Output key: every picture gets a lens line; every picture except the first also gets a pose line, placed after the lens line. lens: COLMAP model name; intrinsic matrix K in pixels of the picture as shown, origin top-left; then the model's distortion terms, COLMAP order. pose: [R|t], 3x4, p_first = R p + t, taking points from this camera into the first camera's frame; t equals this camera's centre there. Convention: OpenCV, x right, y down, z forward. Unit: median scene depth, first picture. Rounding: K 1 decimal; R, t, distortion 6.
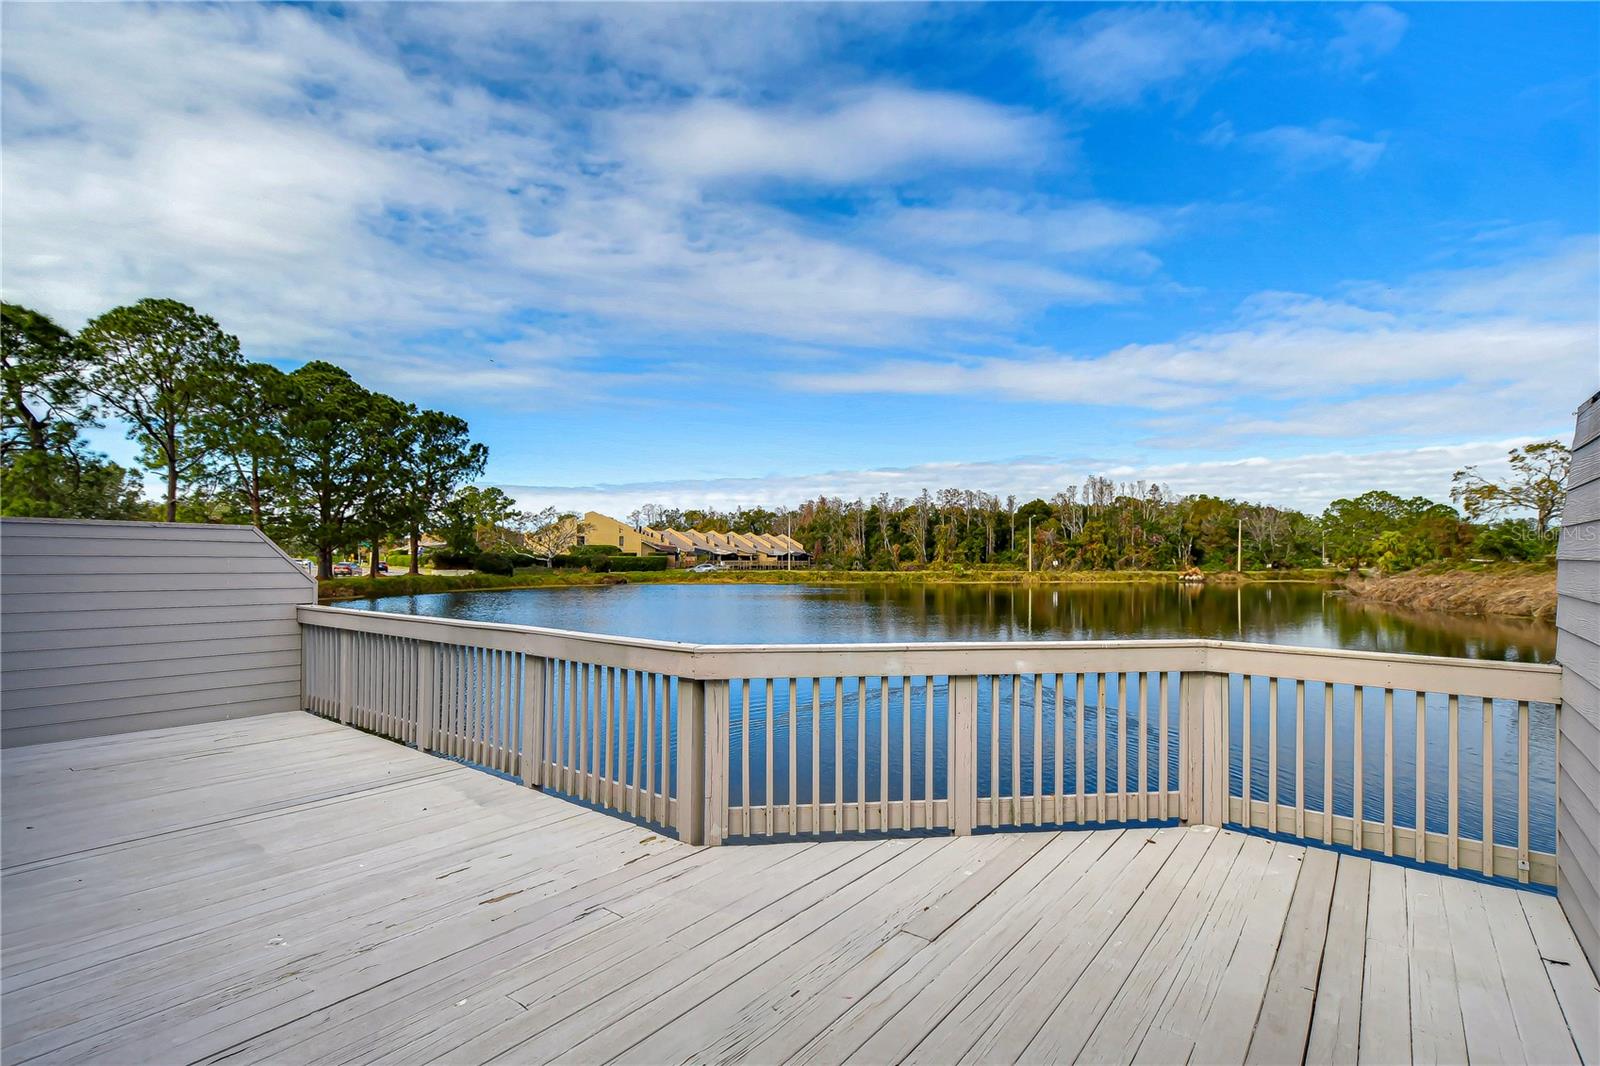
lens RADIAL K [[737.1, 0, 810.9], [0, 737.1, 567.6], [0, 0, 1]] dist [0.012473, -0.008530]
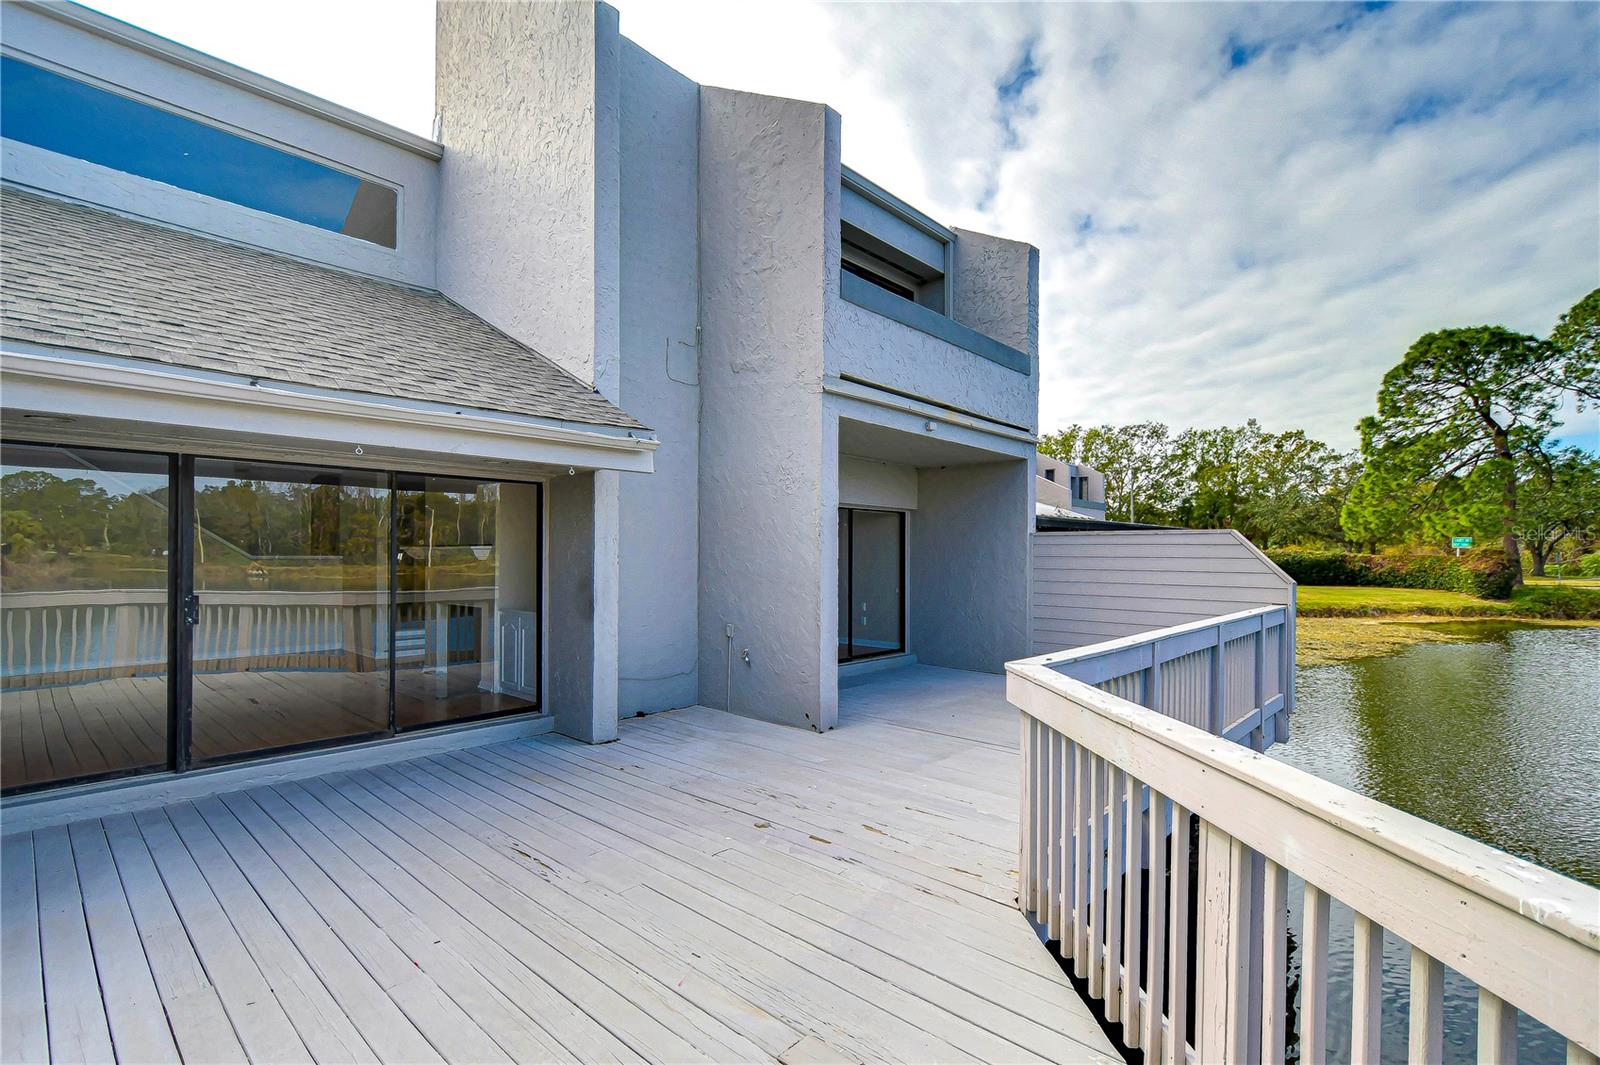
lens RADIAL K [[737.1, 0, 803.4], [0, 737.1, 557.1], [0, 0, 1]] dist [0.012473, -0.008530]
pose [[-0.071070, 0.000114, -0.997471, 0.083987], [-0.016586, 0.999862, 0.001296, -0.001396], [0.997333, 0.016636, -0.071058, 0.097095]]
